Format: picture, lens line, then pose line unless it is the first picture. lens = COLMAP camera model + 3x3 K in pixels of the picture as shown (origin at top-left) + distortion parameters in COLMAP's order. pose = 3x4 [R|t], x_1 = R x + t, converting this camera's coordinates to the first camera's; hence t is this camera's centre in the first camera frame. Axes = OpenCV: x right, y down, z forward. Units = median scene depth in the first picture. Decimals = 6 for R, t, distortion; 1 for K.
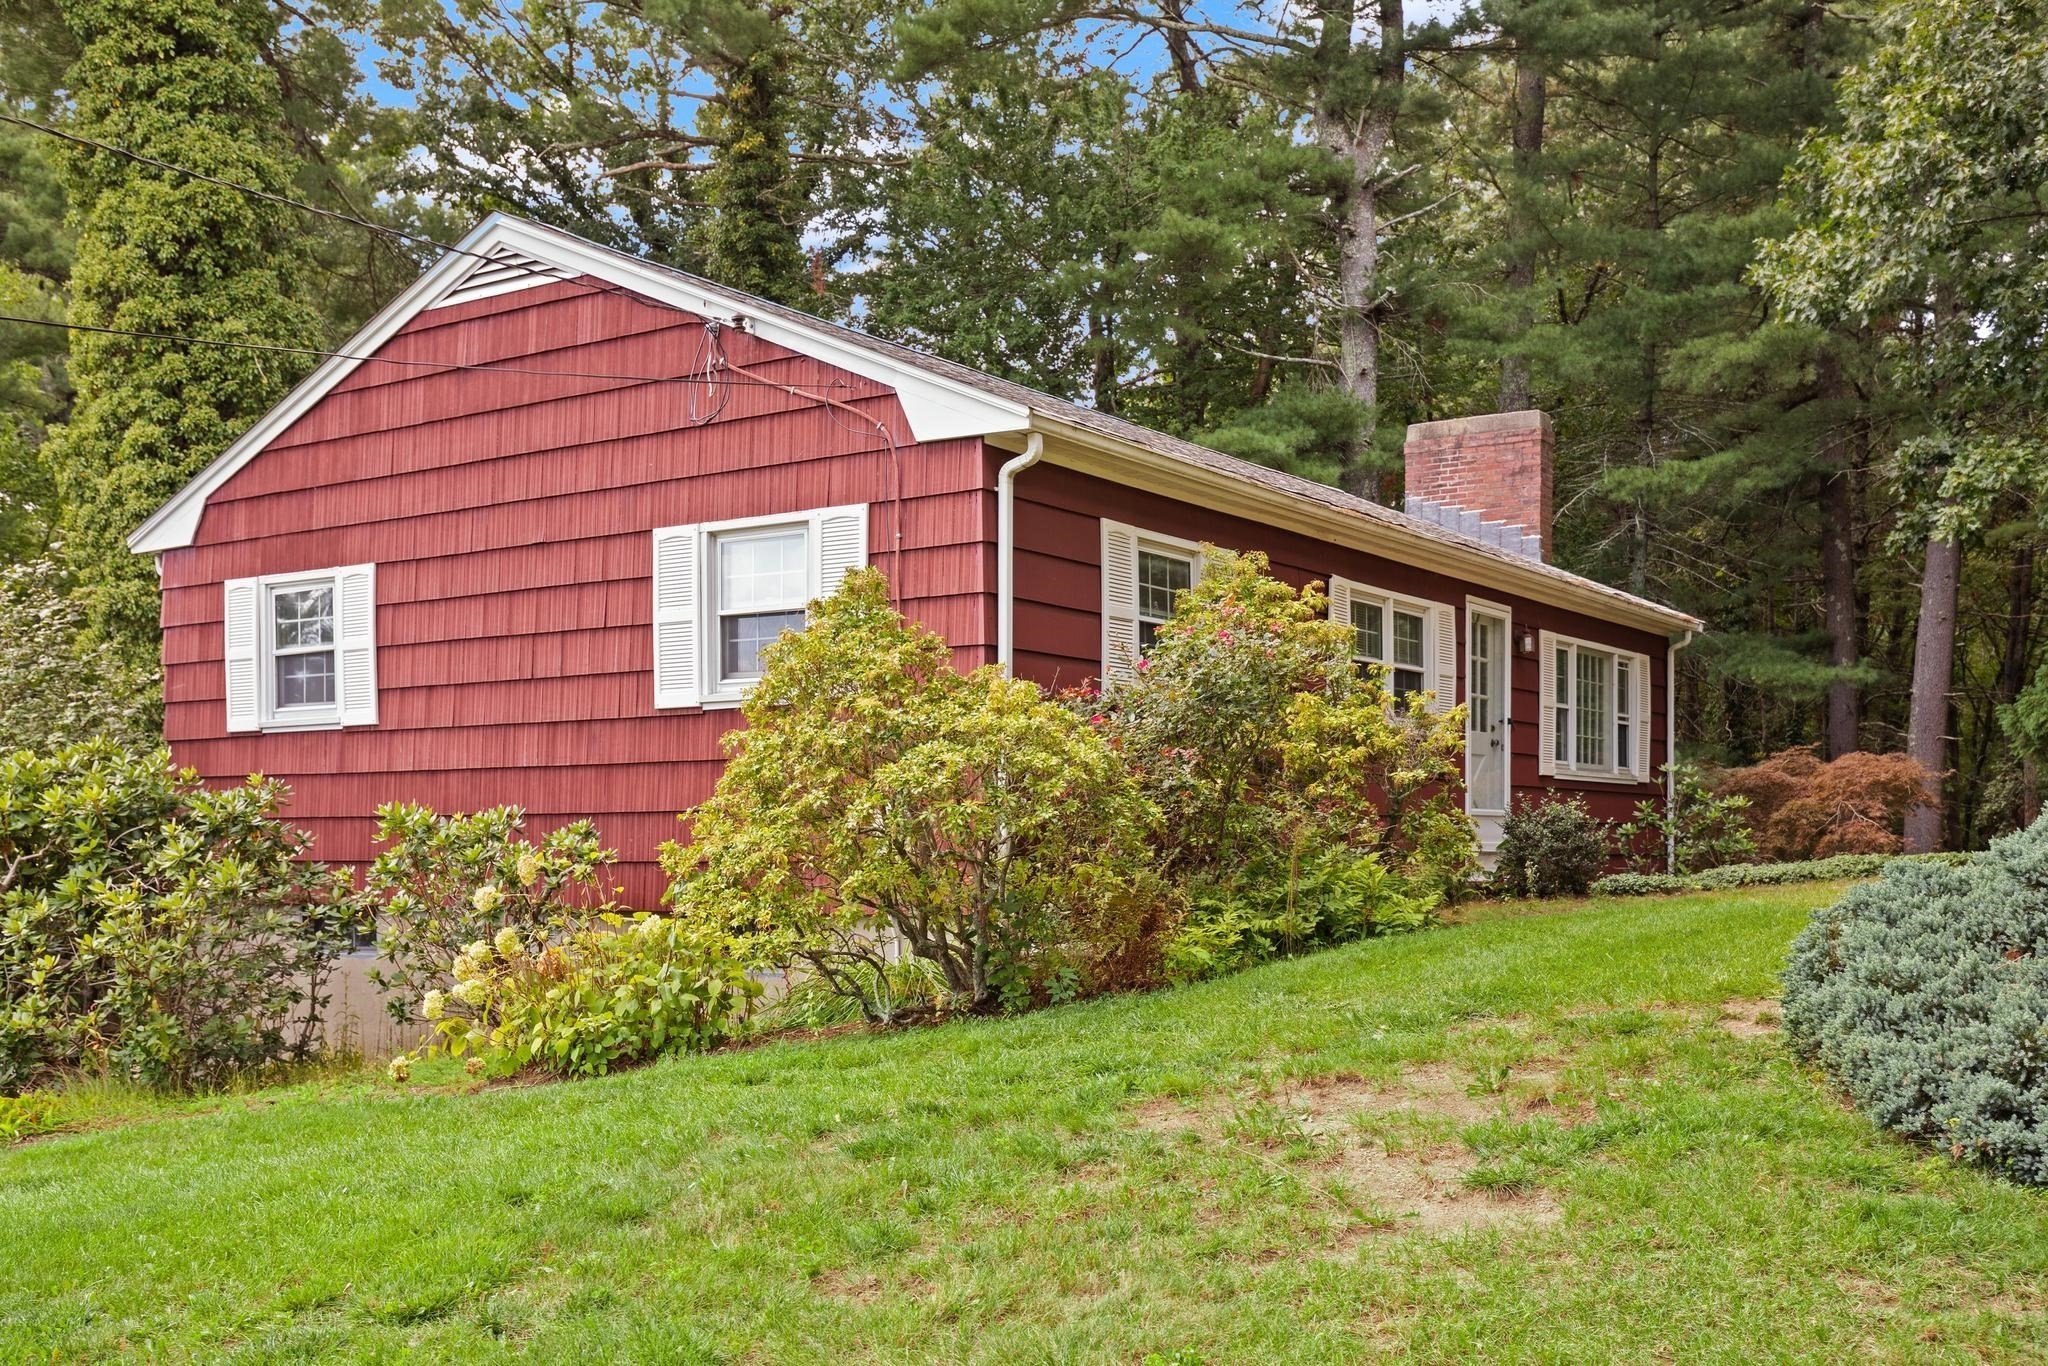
lens RADIAL K [[2007.0, 0, 1024.7], [0, 2007.0, 906.2], [0, 0, 1]] dist [0.003532, 0.088092]
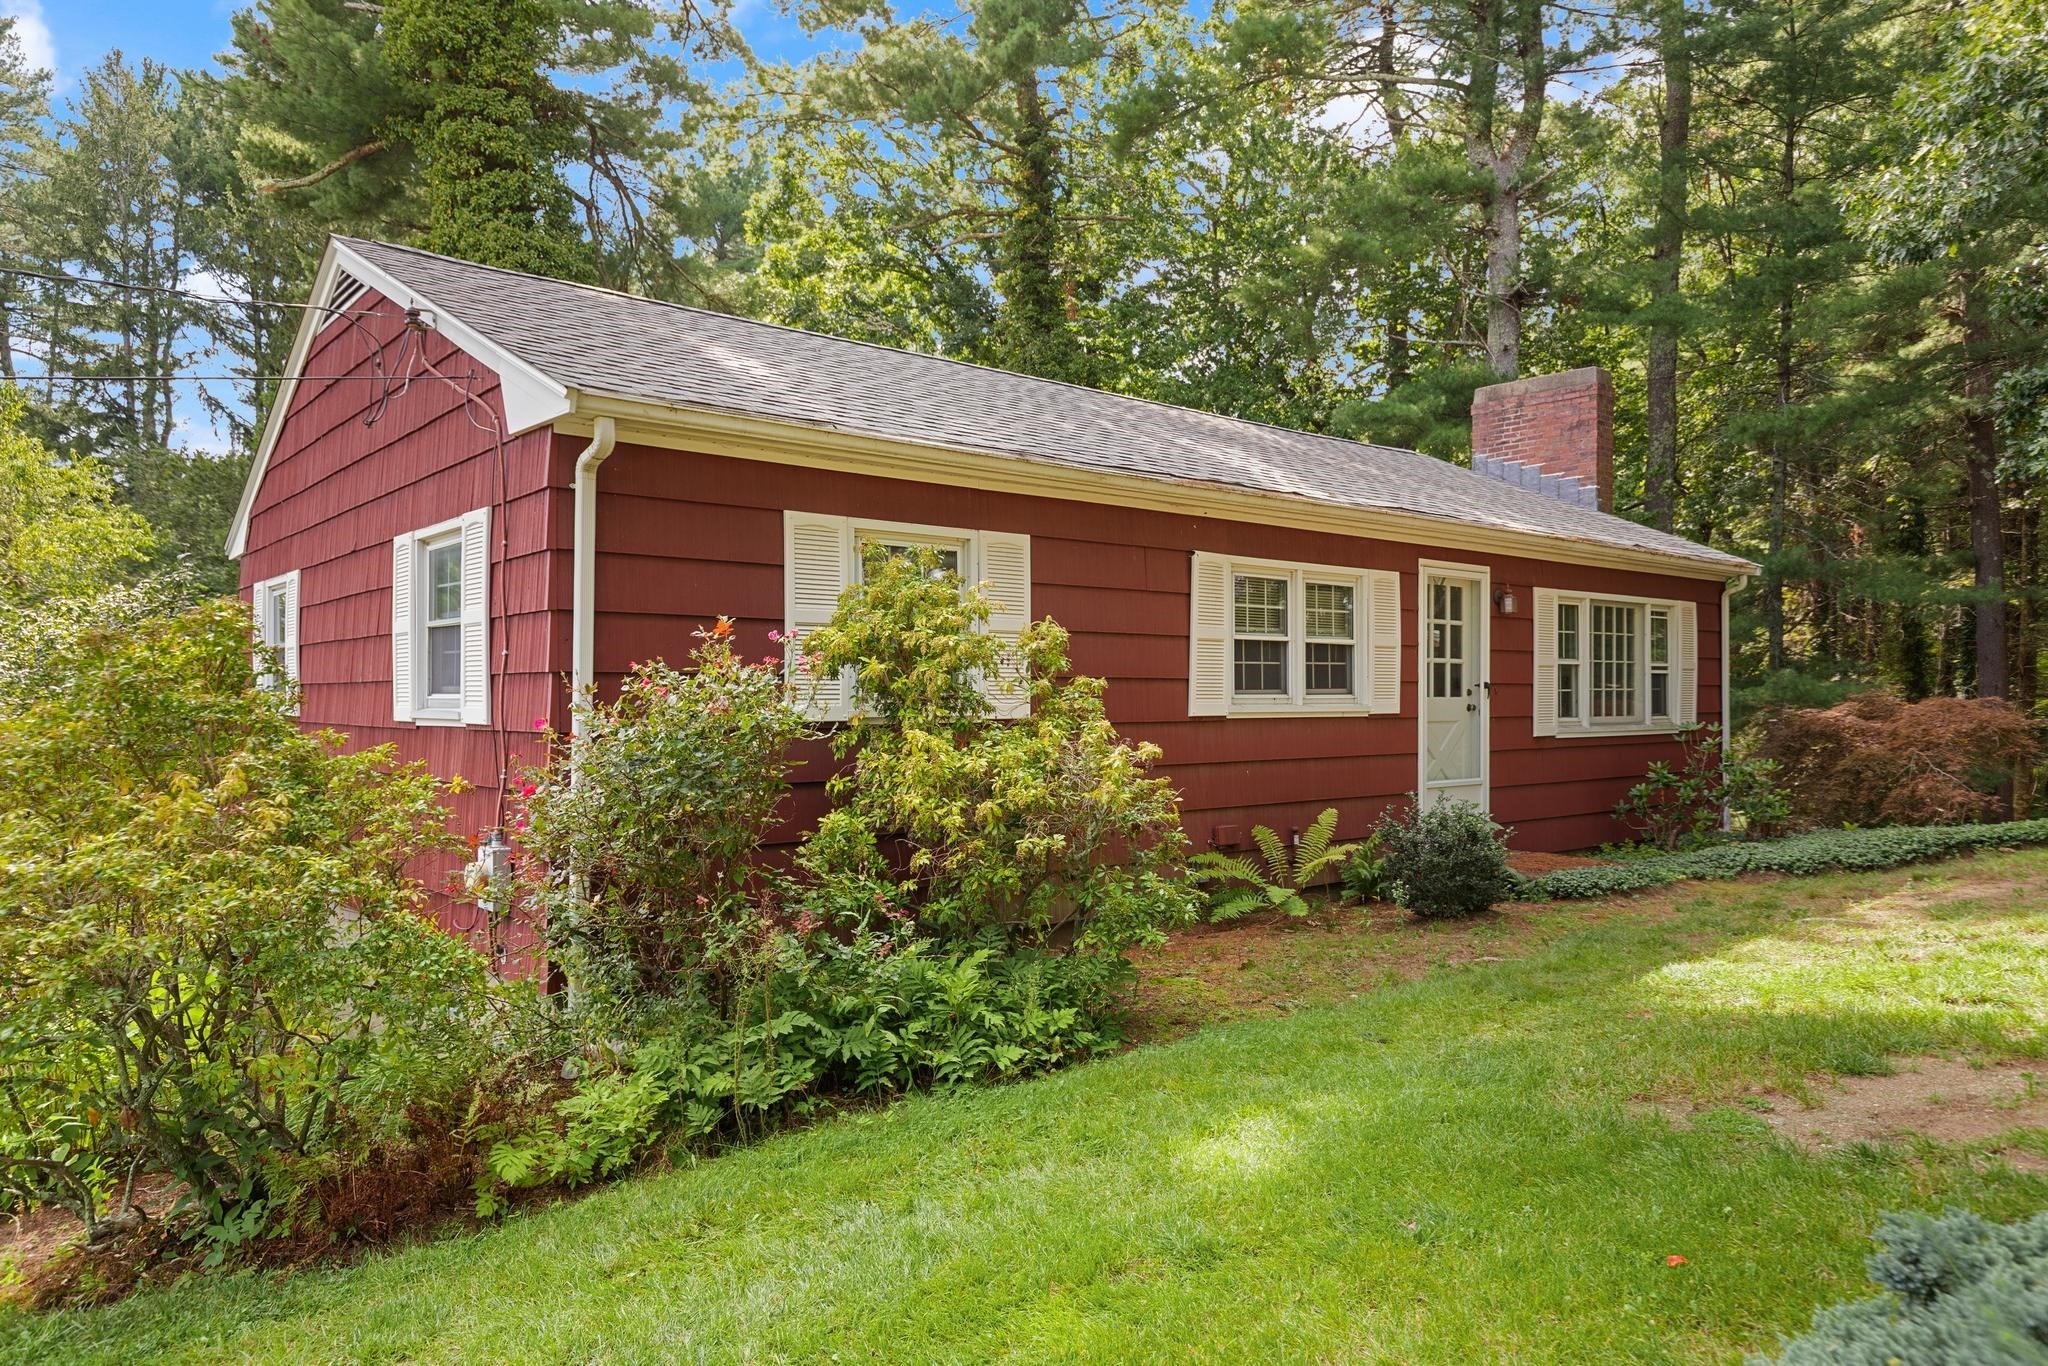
lens RADIAL K [[1342.1, 0, 1020.6], [0, 1342.1, 708.7], [0, 0, 1]] dist [0.030279, 0.001100]
pose [[0.965492, 0.000064, -0.260433, 0.167969], [-0.006466, 0.999698, -0.023725, -0.055594], [0.260353, 0.024590, 0.965200, 0.275124]]
